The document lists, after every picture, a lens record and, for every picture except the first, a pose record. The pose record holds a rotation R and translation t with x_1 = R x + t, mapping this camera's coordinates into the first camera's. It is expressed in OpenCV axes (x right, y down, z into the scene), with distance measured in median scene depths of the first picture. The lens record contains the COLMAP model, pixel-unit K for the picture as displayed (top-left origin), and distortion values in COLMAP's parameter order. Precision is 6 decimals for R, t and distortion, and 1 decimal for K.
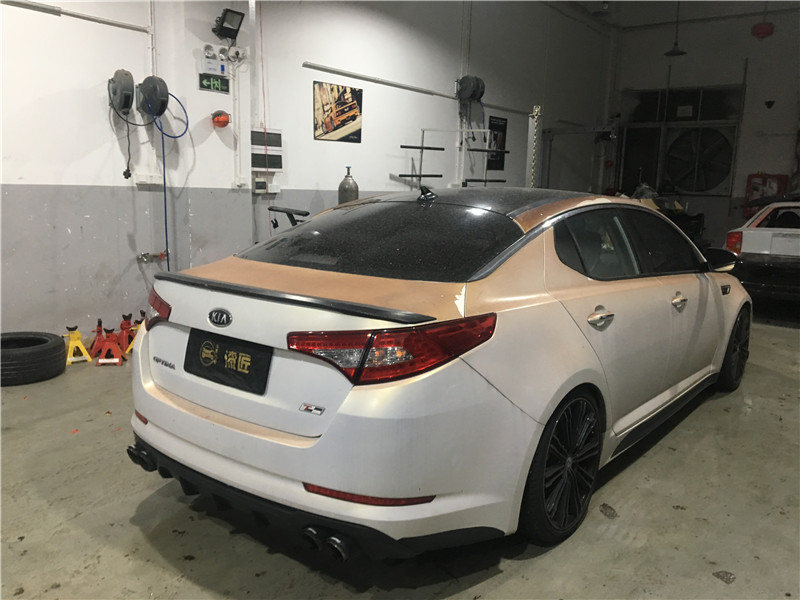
lens RADIAL K [[668.4, 0, 400.0], [0, 668.4, 300.0], [0, 0, 1]] dist [0.099223, -0.161055]
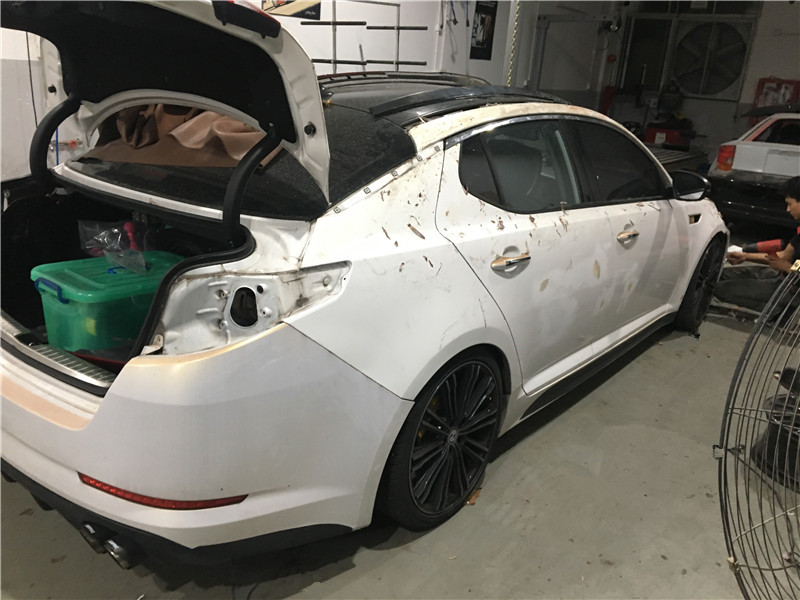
lens RADIAL K [[668.4, 0, 400.0], [0, 668.4, 300.0], [0, 0, 1]] dist [0.099223, -0.161055]
pose [[0.998908, 0.046591, 0.003498, 0.081791], [-0.046558, 0.986327, 0.158084, -0.024982], [0.003916, -0.158074, 0.987420, 0.097325]]
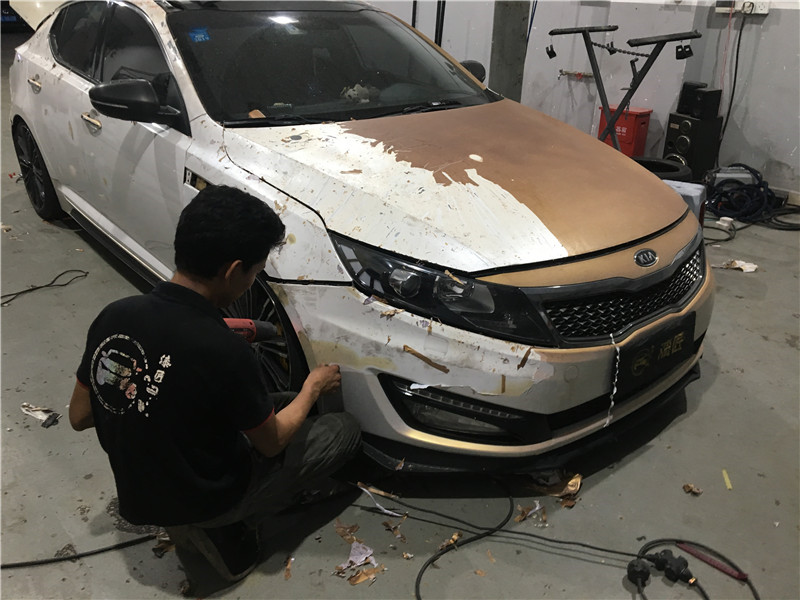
lens RADIAL K [[693.7, 0, 400.9], [0, 693.7, 286.6], [0, 0, 1]] dist [0.112009, -0.147970]
pose [[-0.207450, 0.366656, -0.906933, 0.771763], [-0.190174, 0.894299, 0.405048, -0.160110], [0.959582, 0.256502, -0.115793, 0.964795]]
